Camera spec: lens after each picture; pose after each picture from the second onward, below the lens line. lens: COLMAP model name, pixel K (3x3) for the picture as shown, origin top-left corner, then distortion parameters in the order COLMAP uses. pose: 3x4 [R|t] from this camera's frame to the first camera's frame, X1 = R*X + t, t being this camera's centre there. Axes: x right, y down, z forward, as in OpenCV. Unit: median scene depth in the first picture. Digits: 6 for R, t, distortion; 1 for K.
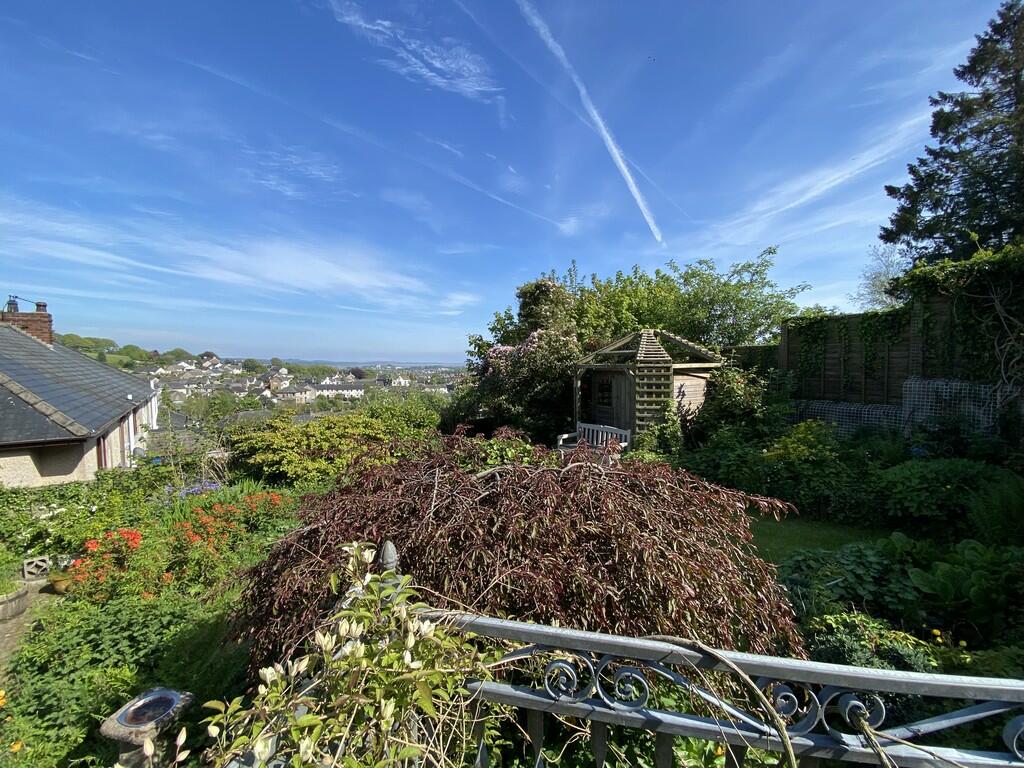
lens RADIAL K [[415.9, 0, 512.8], [0, 415.9, 376.6], [0, 0, 1]] dist [0.011073, -0.015960]
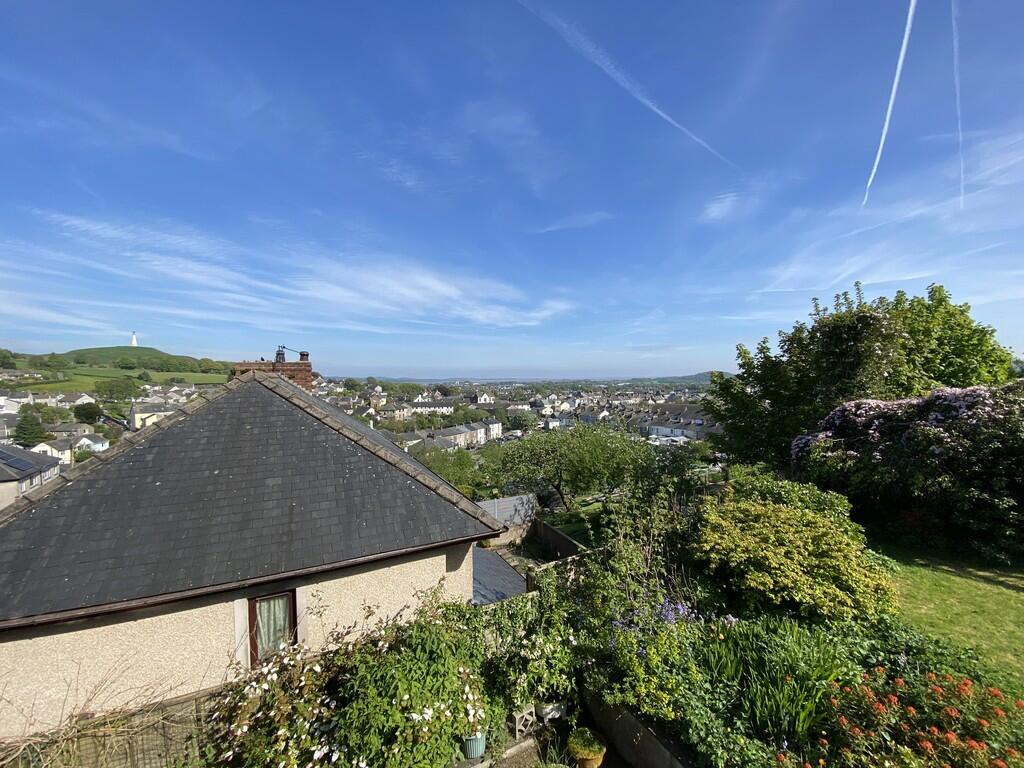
lens RADIAL K [[415.9, 0, 511.9], [0, 415.9, 374.8], [0, 0, 1]] dist [0.011073, -0.015960]
pose [[0.984486, -0.012721, -0.175002, -0.701537], [0.005672, 0.999154, -0.040721, -0.118266], [0.175372, 0.039096, 0.983726, 0.113151]]
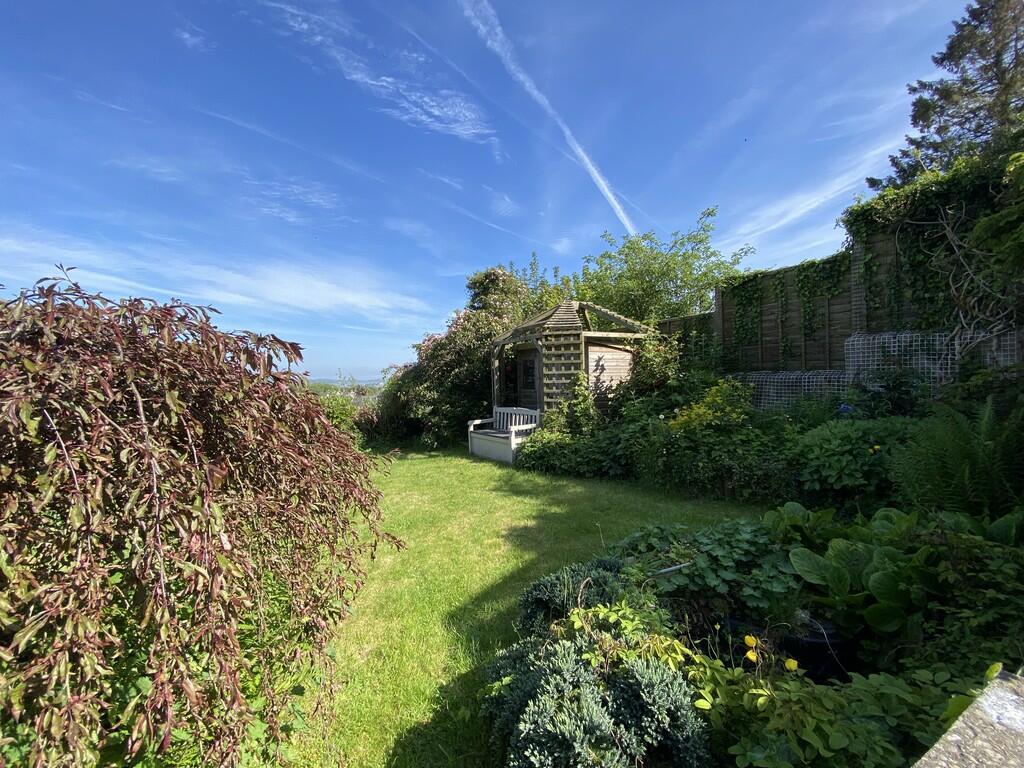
lens RADIAL K [[415.9, 0, 513.3], [0, 415.9, 378.1], [0, 0, 1]] dist [0.011073, -0.015960]
pose [[0.999896, -0.012780, -0.006748, 0.183204], [0.012521, 0.999228, -0.037247, 0.073609], [0.007219, 0.037159, 0.999283, 0.108023]]
